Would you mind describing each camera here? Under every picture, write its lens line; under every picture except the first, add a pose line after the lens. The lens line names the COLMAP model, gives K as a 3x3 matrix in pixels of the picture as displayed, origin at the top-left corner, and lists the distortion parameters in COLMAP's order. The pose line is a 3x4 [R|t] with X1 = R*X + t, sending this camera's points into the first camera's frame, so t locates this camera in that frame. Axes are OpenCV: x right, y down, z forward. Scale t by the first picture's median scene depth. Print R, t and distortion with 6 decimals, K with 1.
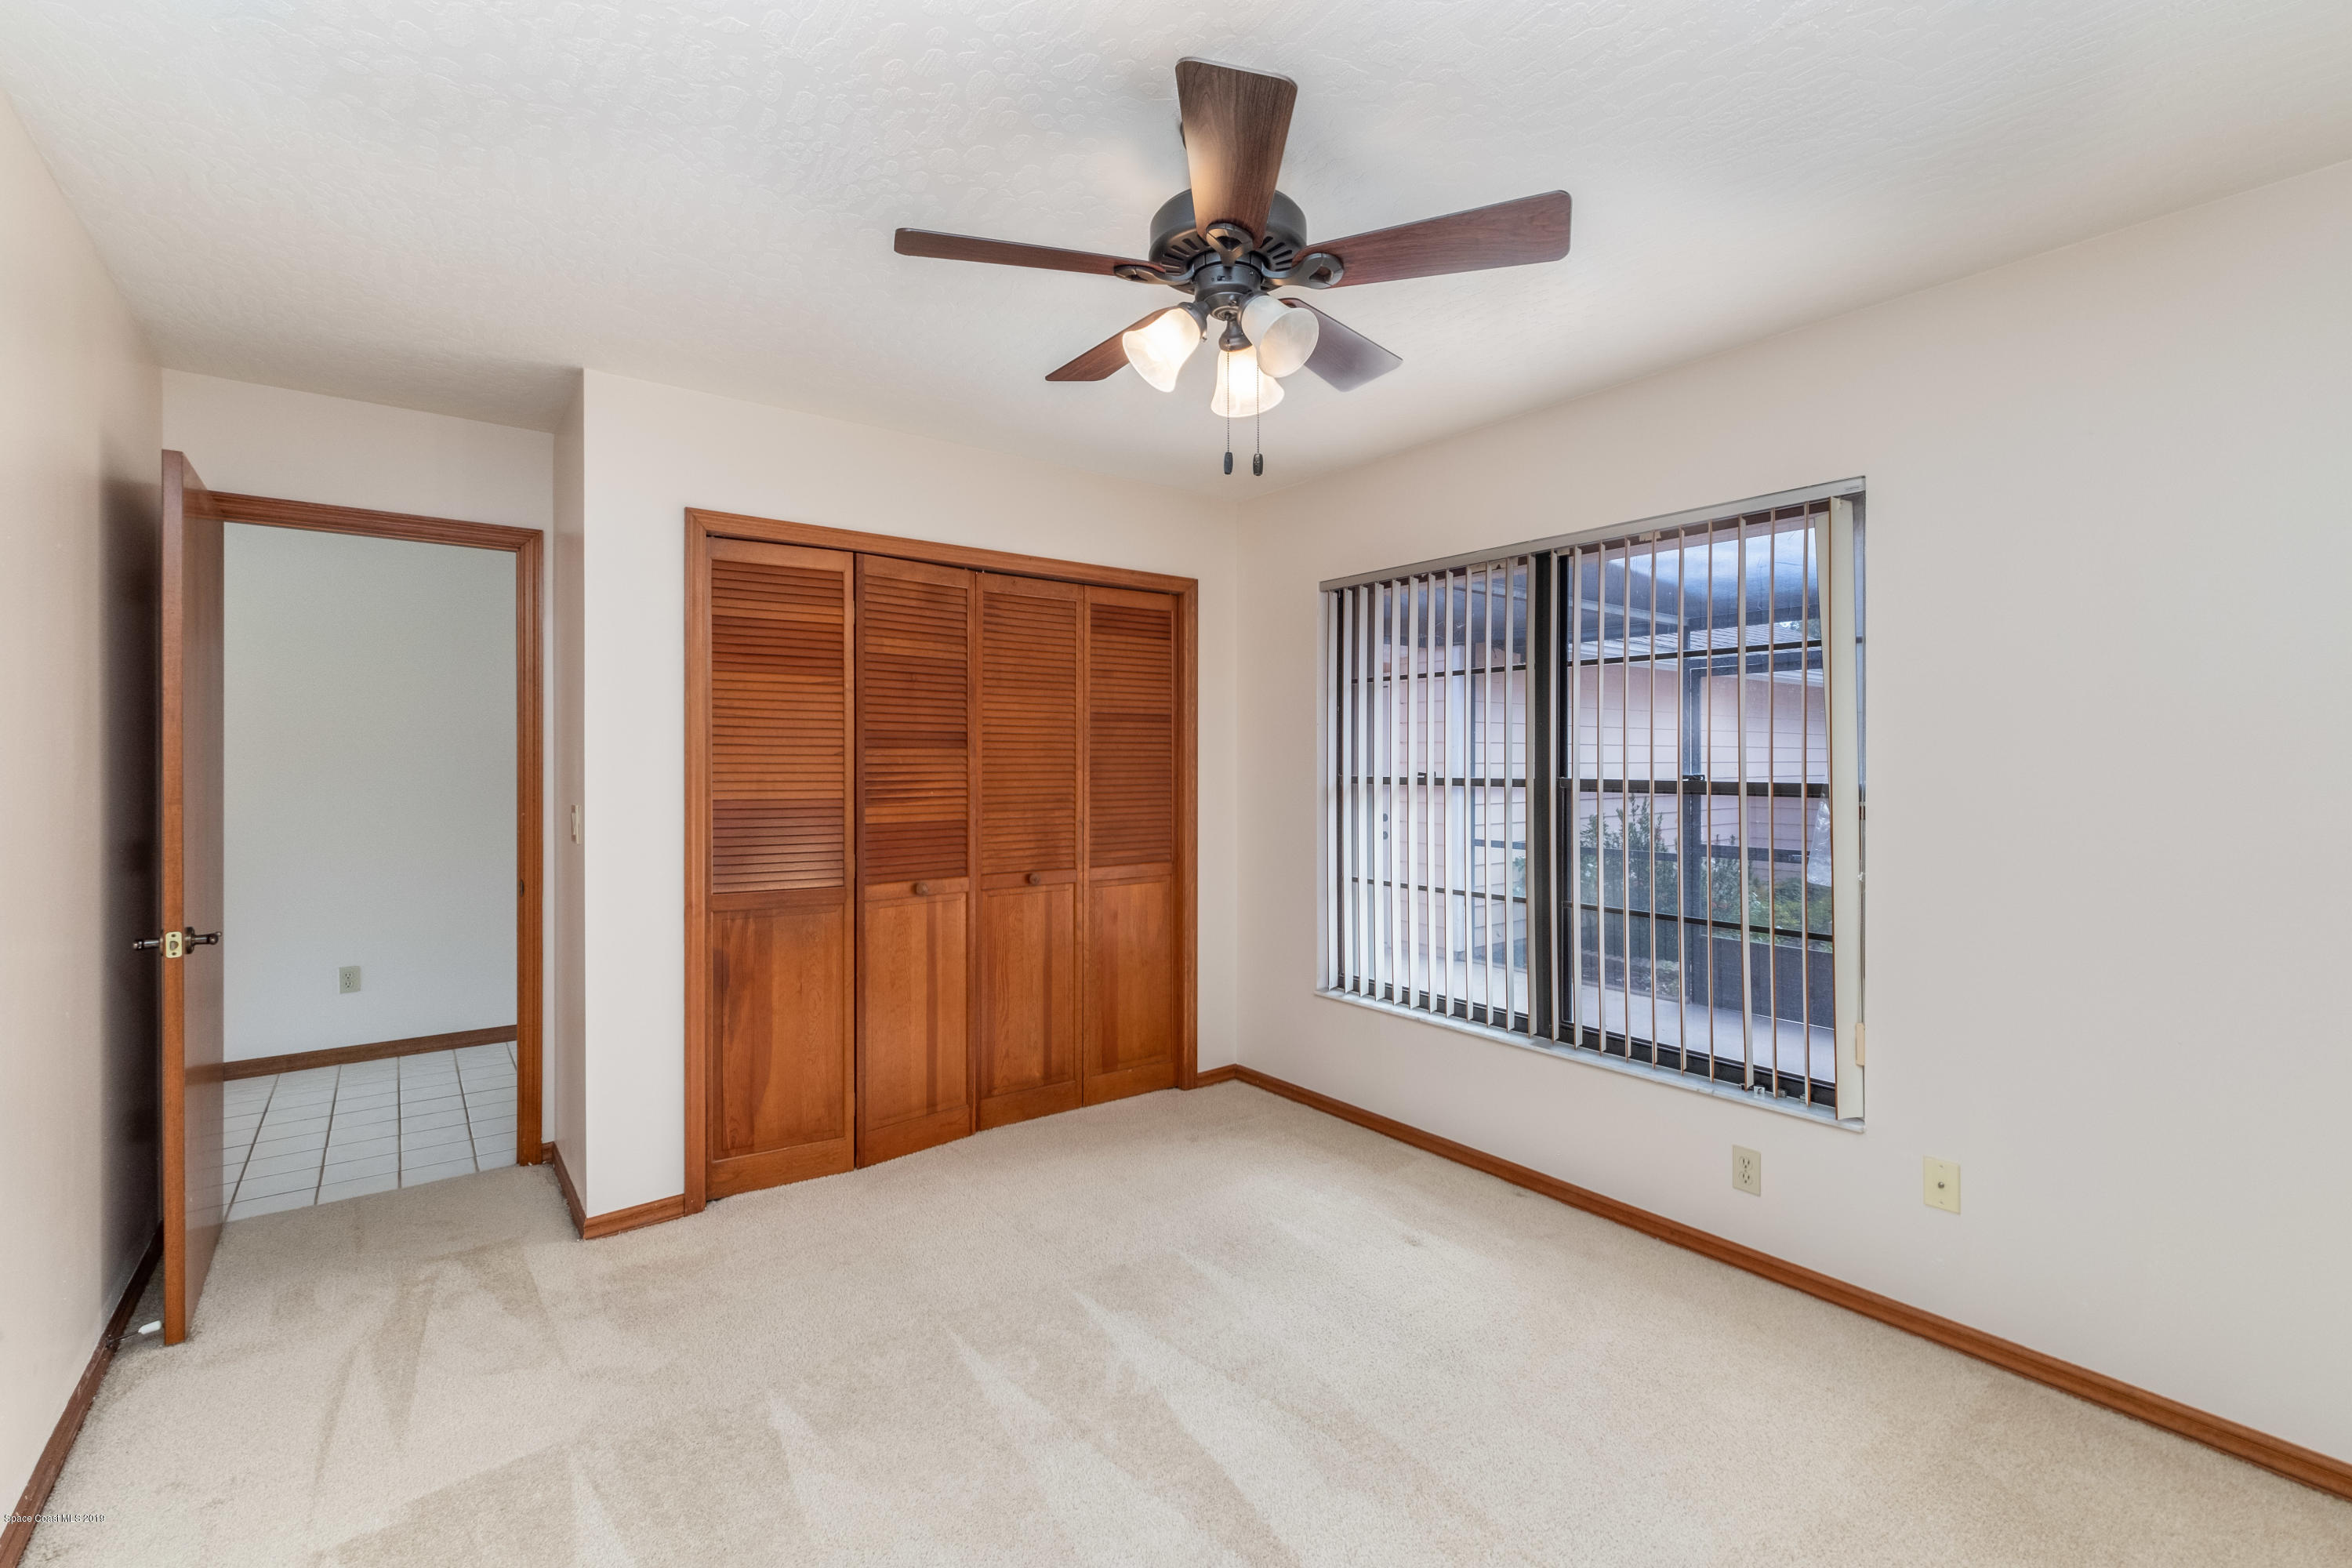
lens RADIAL K [[1029.7, 0, 1180.1], [0, 1029.7, 796.1], [0, 0, 1]] dist [-0.003140, -0.000241]
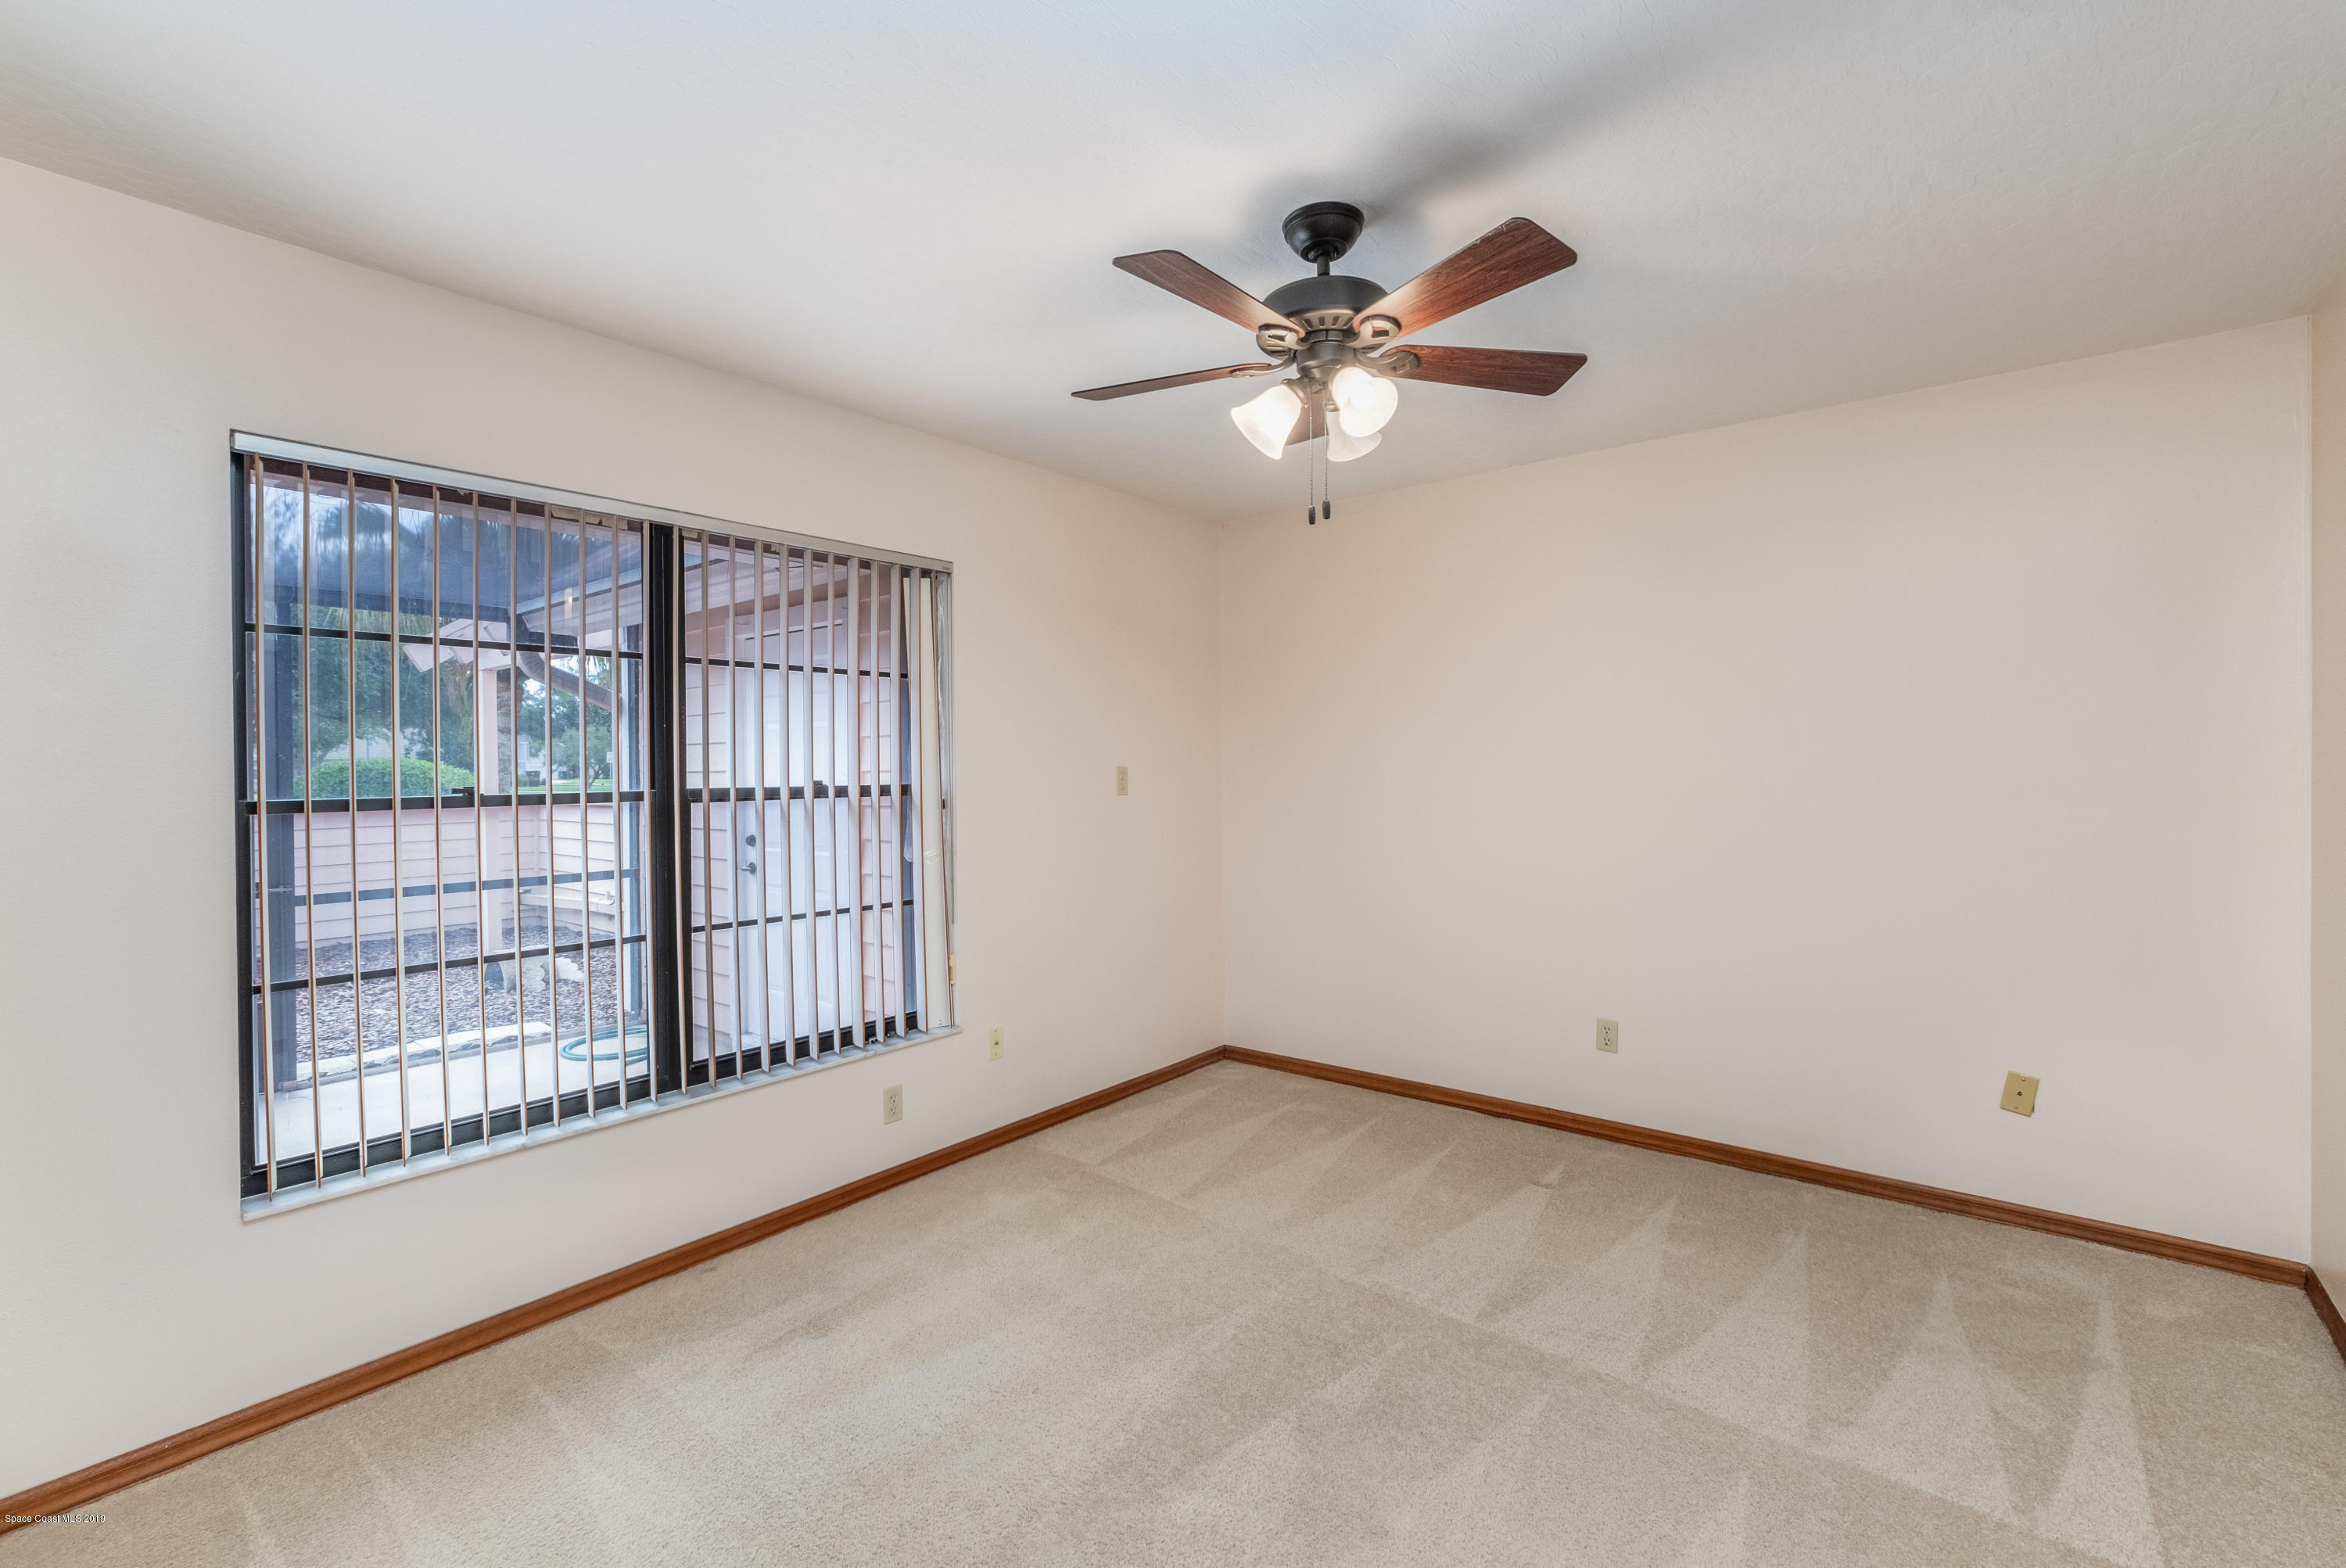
lens RADIAL K [[1027.1, 0, 1177.1], [0, 1027.1, 796.1], [0, 0, 1]] dist [-0.003140, -0.000241]
pose [[-0.242661, -0.032389, 0.969570, -0.584202], [0.040323, 0.998242, 0.043439, -0.032341], [-0.969273, 0.049636, -0.240928, 0.799295]]
